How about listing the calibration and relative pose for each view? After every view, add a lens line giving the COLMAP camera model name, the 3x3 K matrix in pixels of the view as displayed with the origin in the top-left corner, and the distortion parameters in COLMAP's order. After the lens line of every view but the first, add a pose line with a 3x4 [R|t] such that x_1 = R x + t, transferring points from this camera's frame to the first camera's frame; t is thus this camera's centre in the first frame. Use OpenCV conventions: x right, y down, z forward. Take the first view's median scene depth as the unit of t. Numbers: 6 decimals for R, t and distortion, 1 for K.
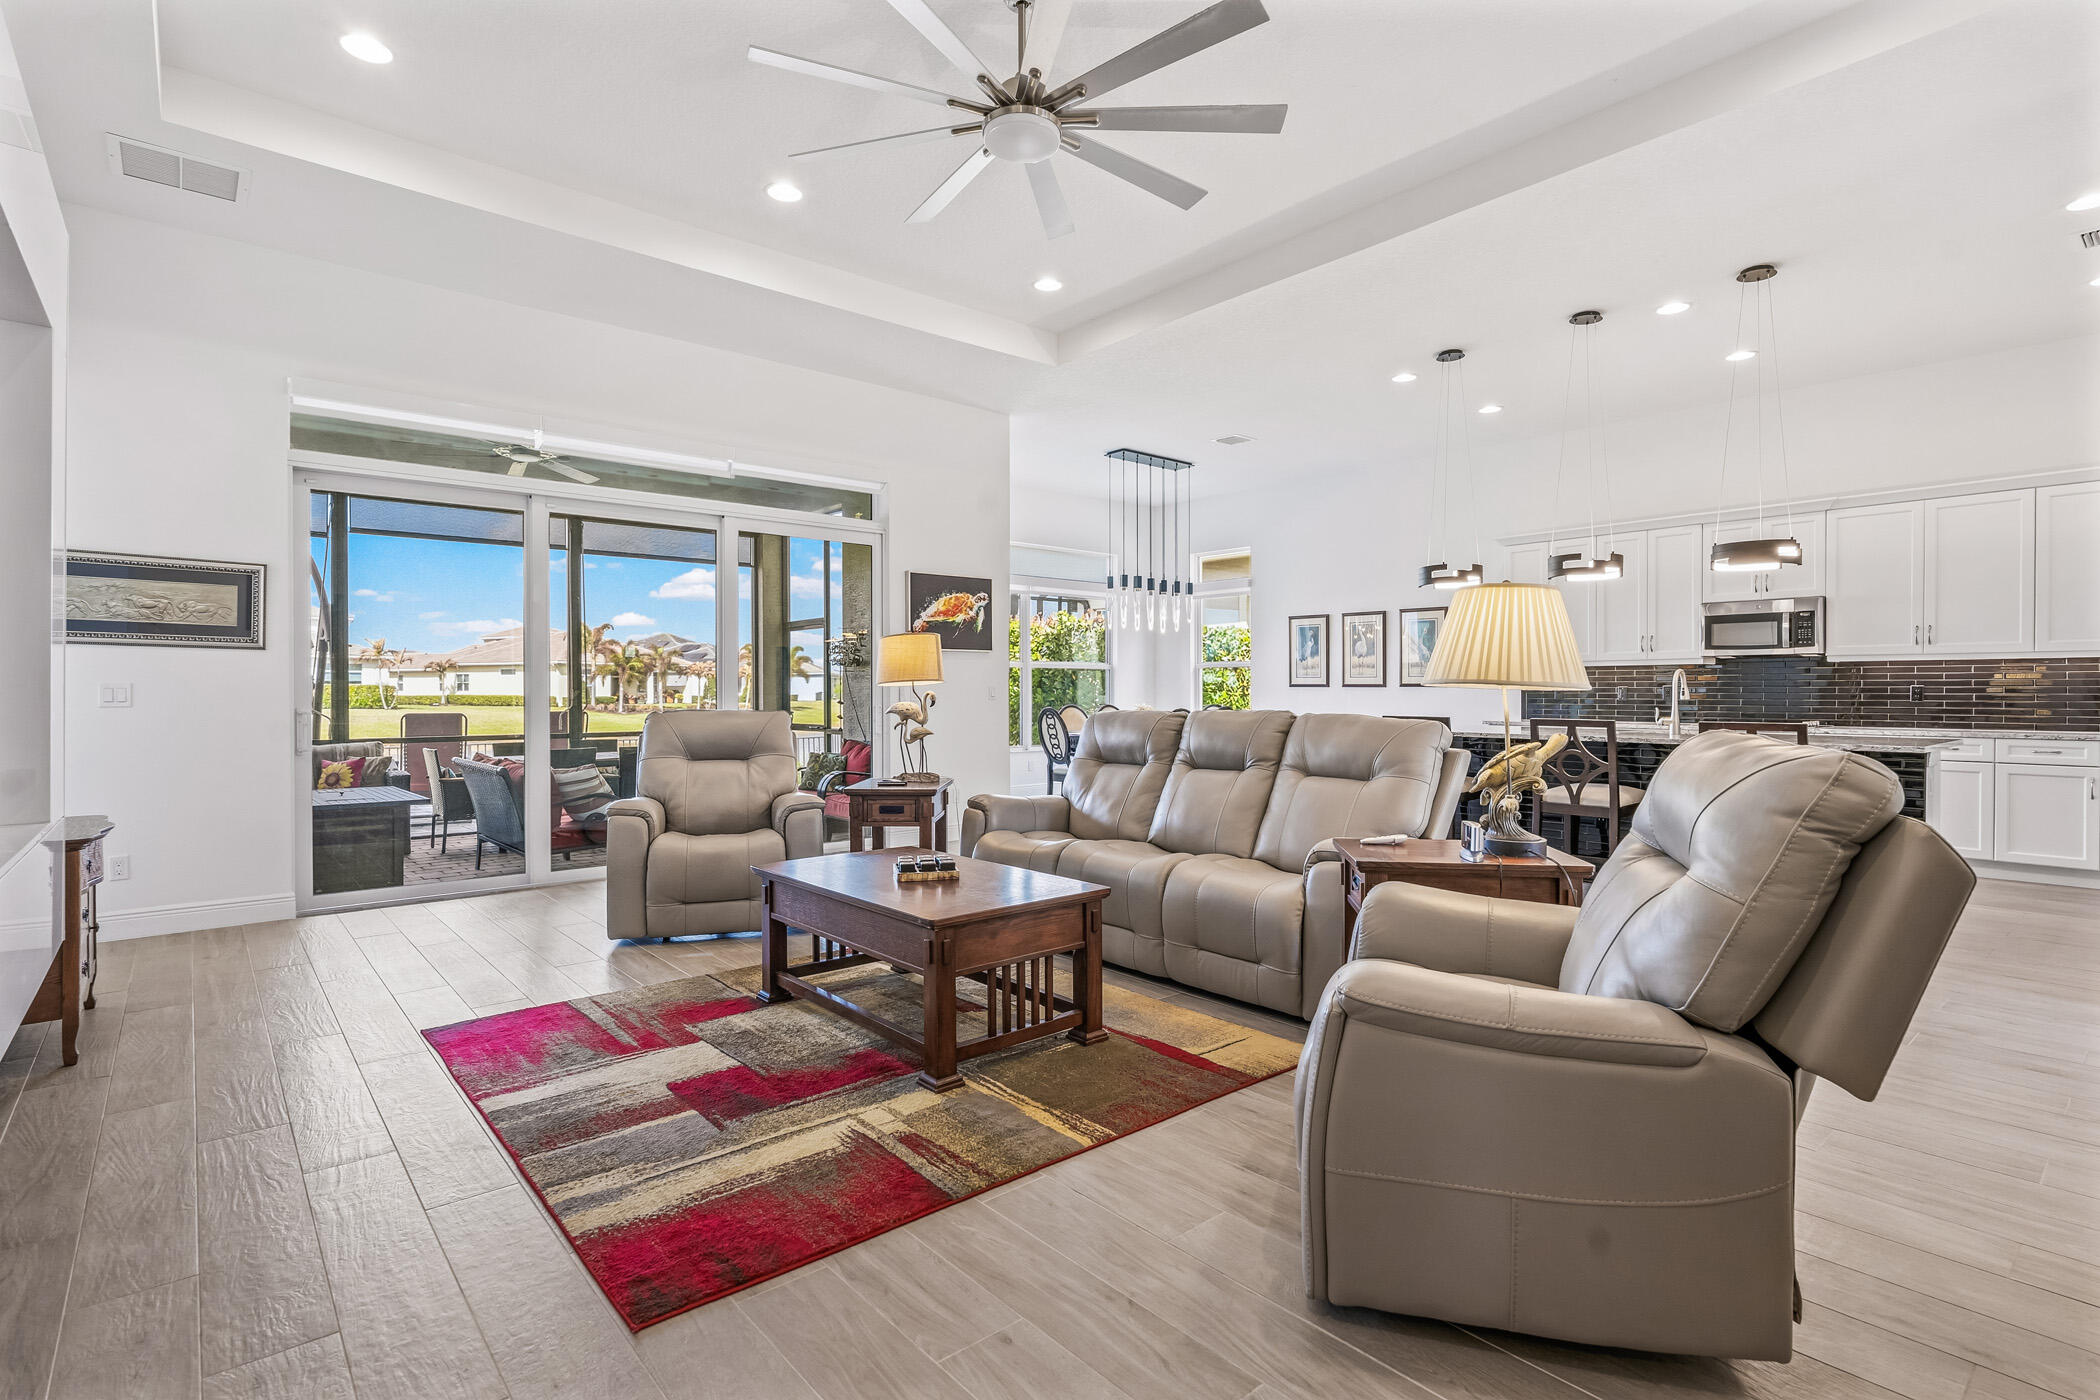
lens RADIAL K [[992.0, 0, 1052.4], [0, 992.0, 698.7], [0, 0, 1]] dist [-0.000357, 0.001096]
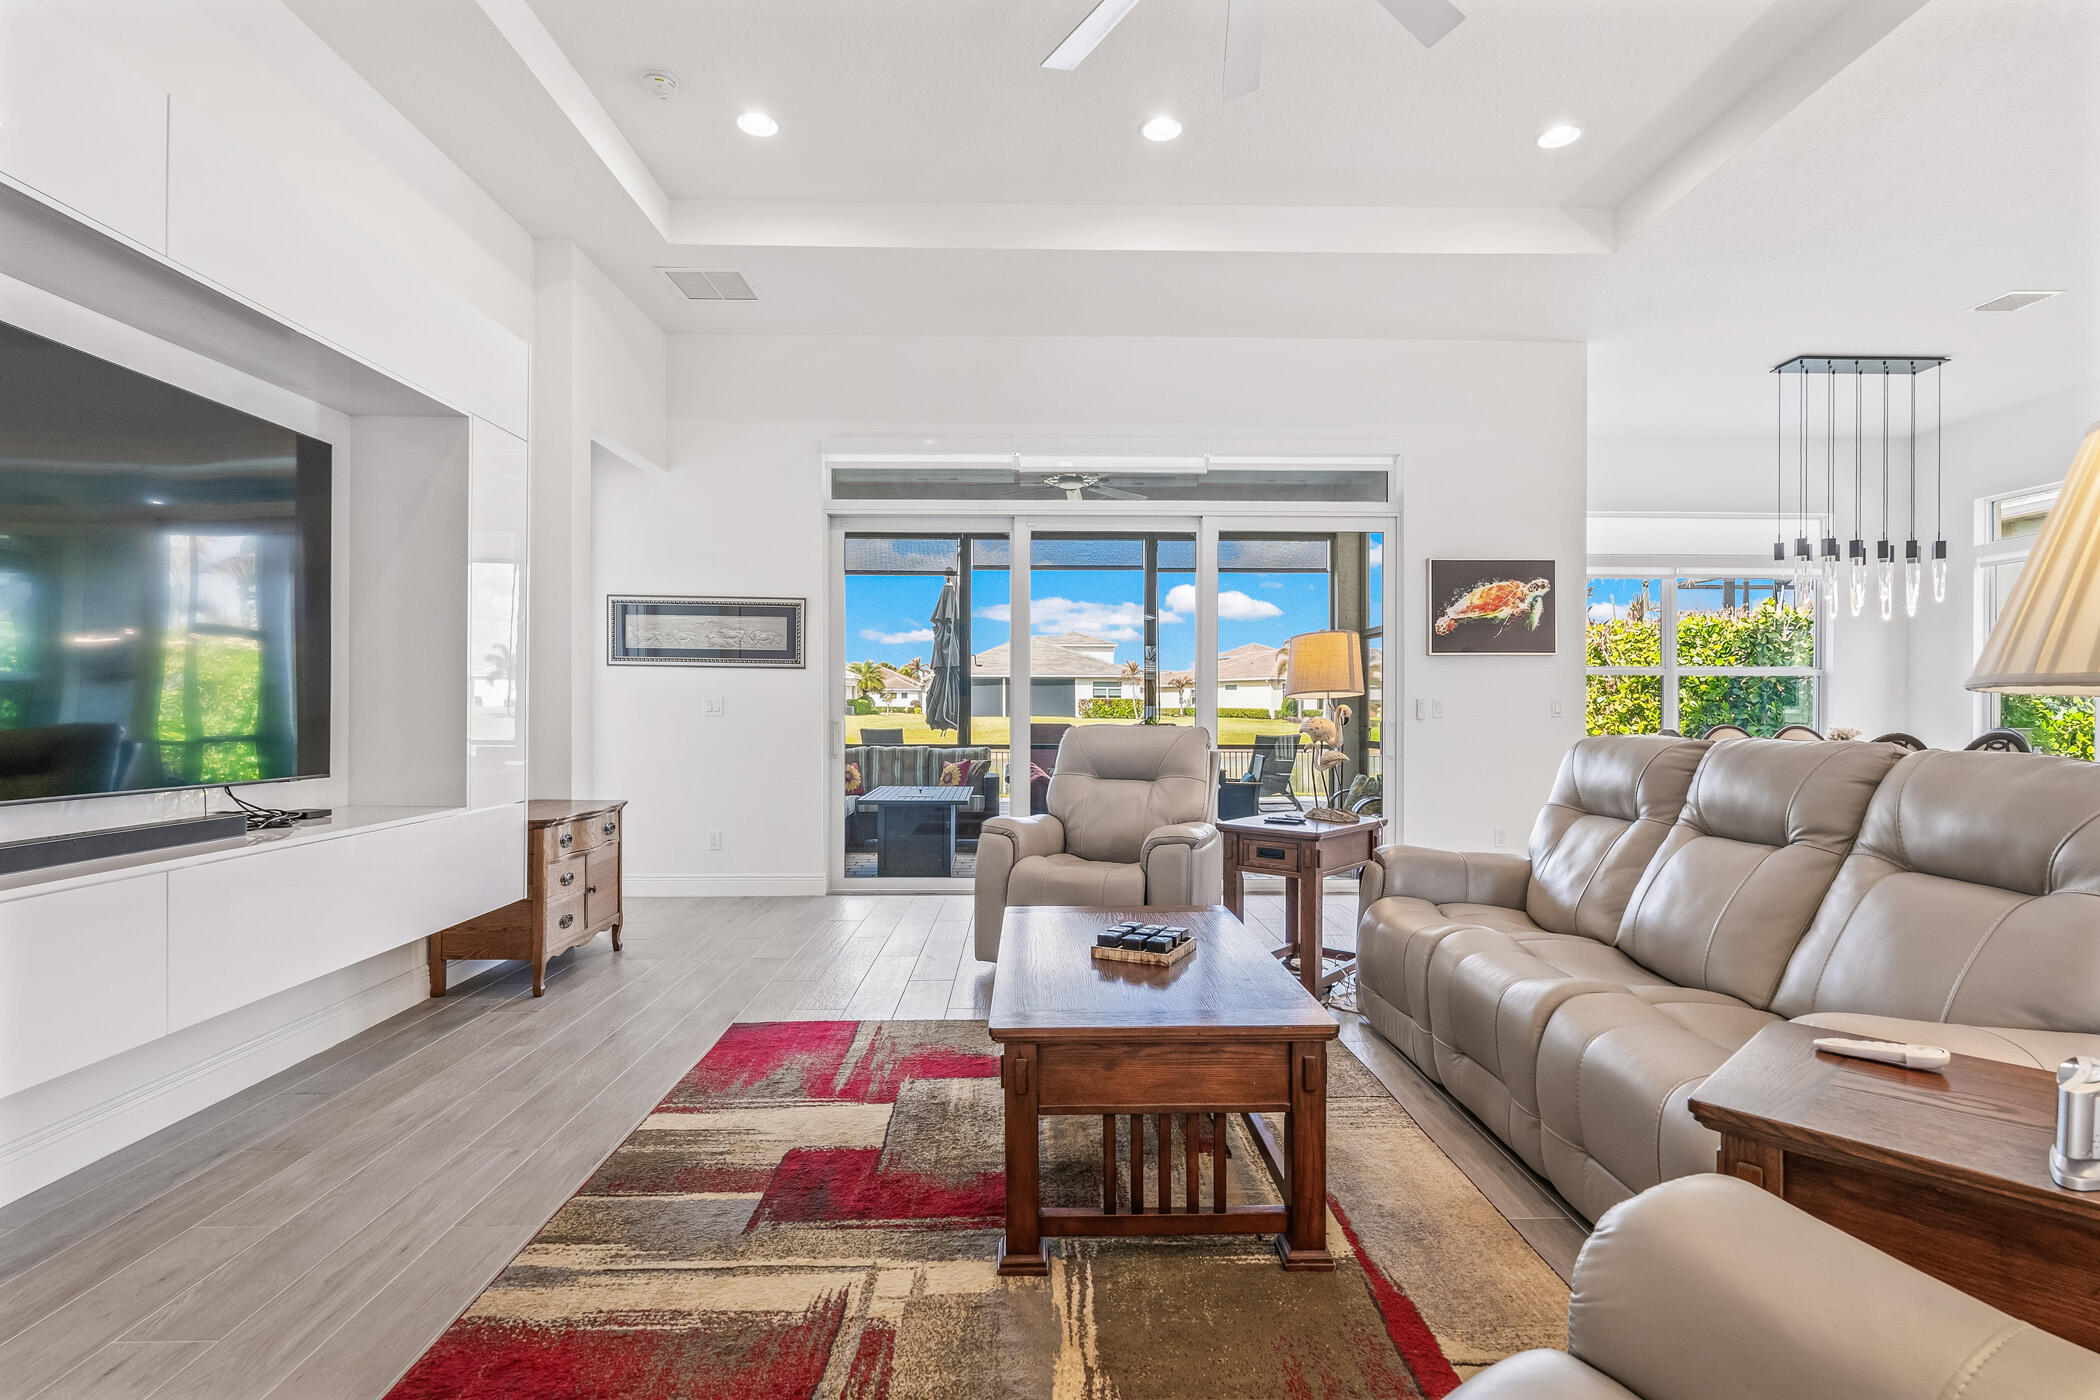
lens RADIAL K [[992.0, 0, 1063.5], [0, 992.0, 701.2], [0, 0, 1]] dist [-0.000357, 0.001096]
pose [[0.776214, 0.000782, -0.630469, 0.144450], [-0.008183, 0.999927, -0.008834, -0.001550], [0.630416, 0.012016, 0.776164, 0.189319]]
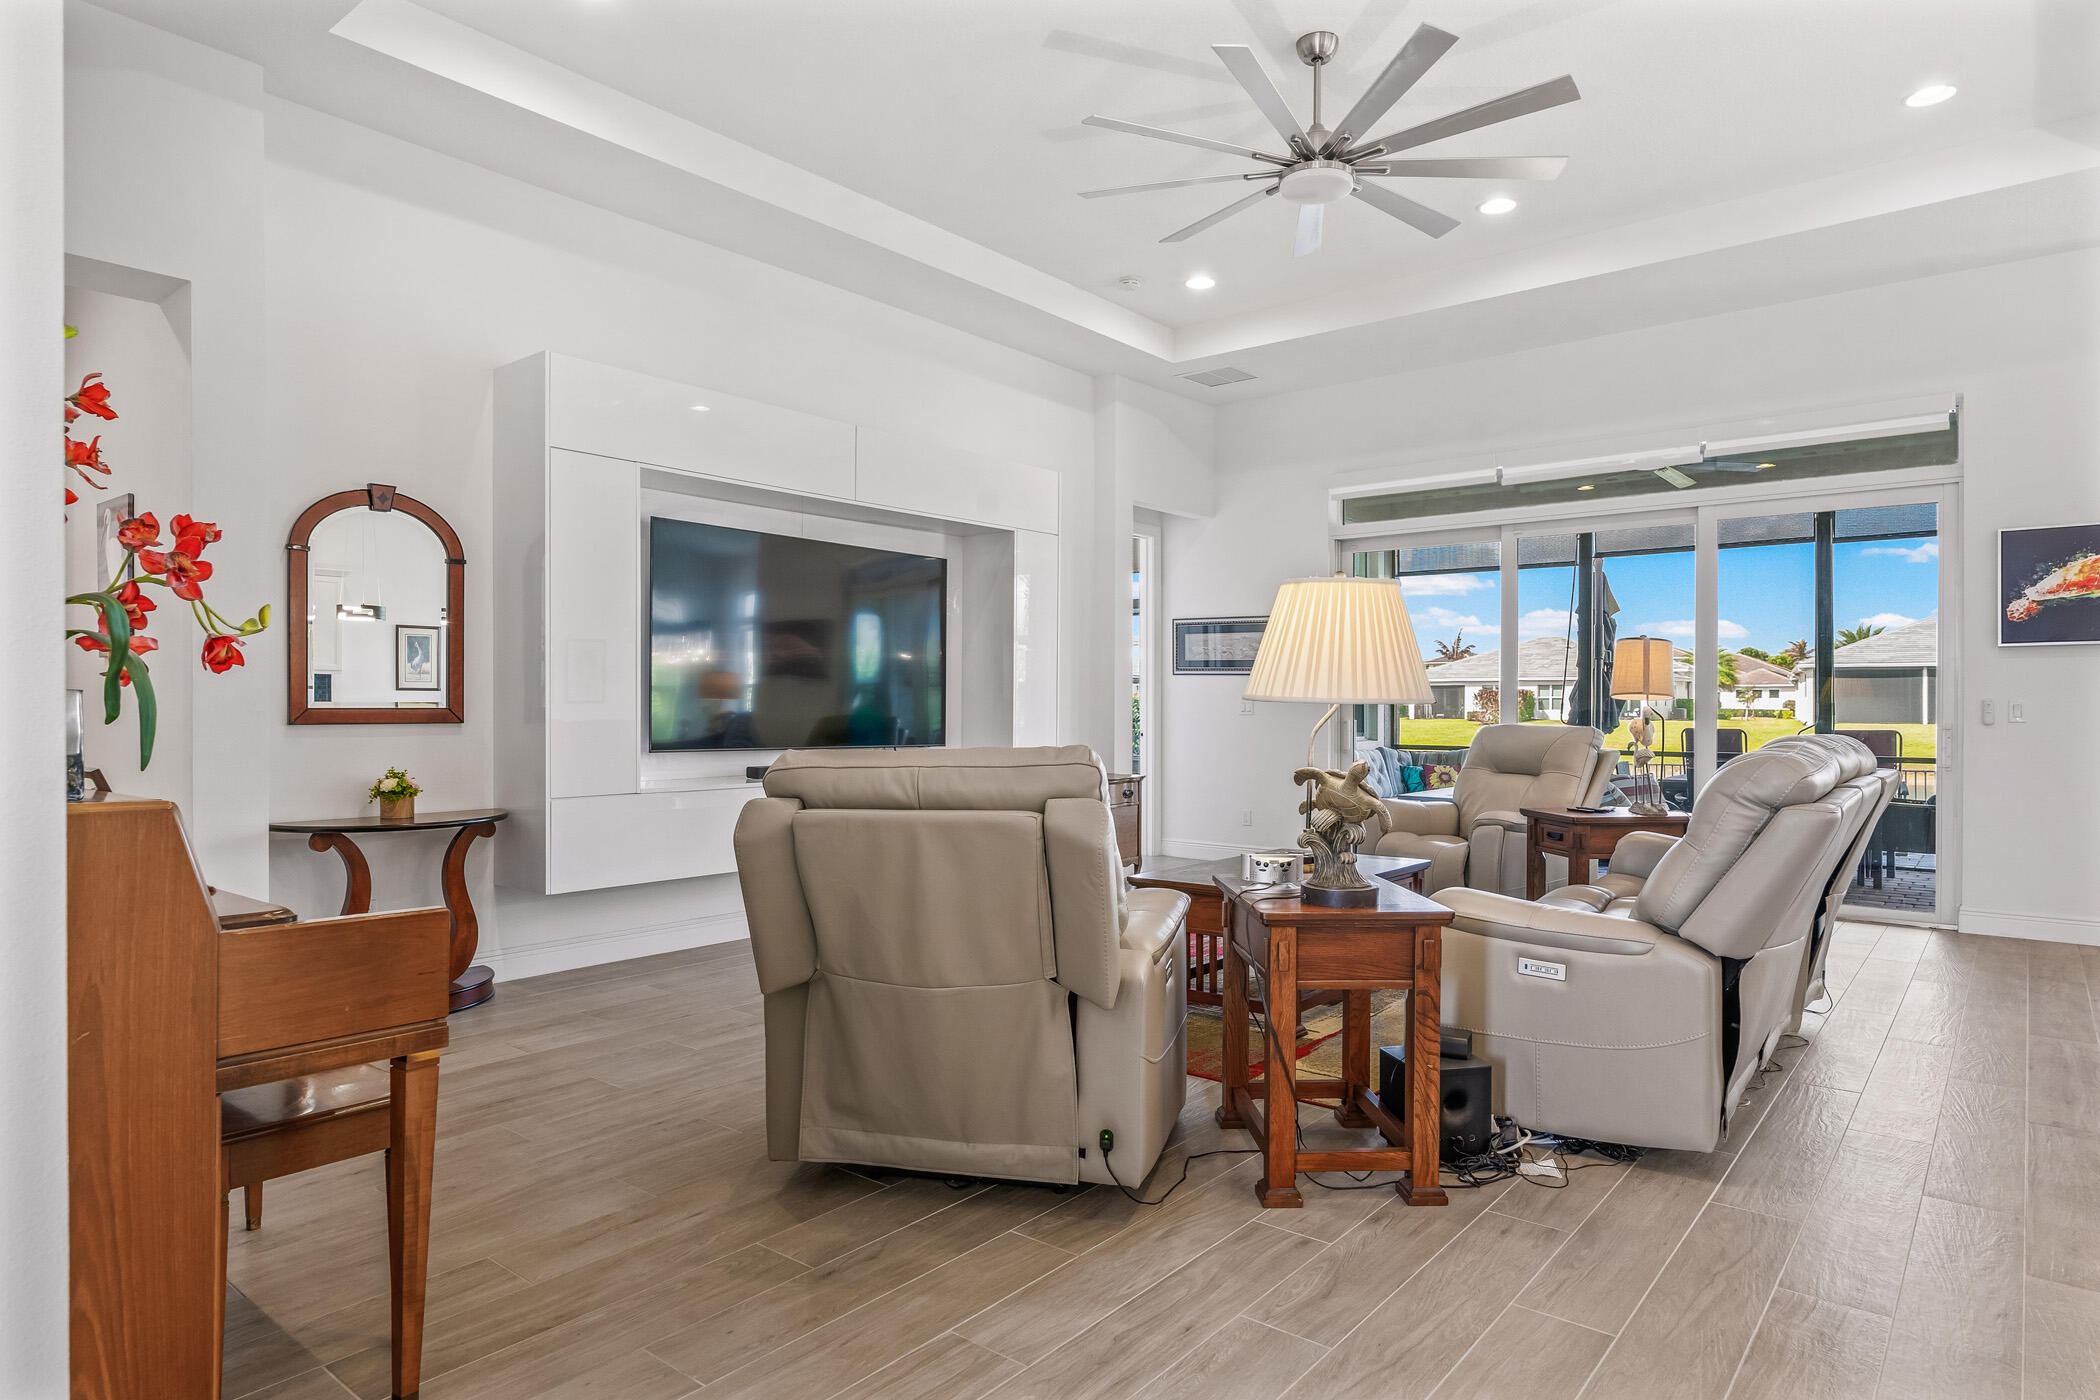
lens RADIAL K [[1212.9, 0, 1063.0], [0, 1212.9, 703.4], [0, 0, 1]] dist [0.003134, -0.000004]
pose [[0.171706, 0.002182, -0.985146, 0.591508], [-0.012453, 0.999922, 0.000045, -0.002996], [0.985070, 0.012260, 0.171720, 0.250638]]
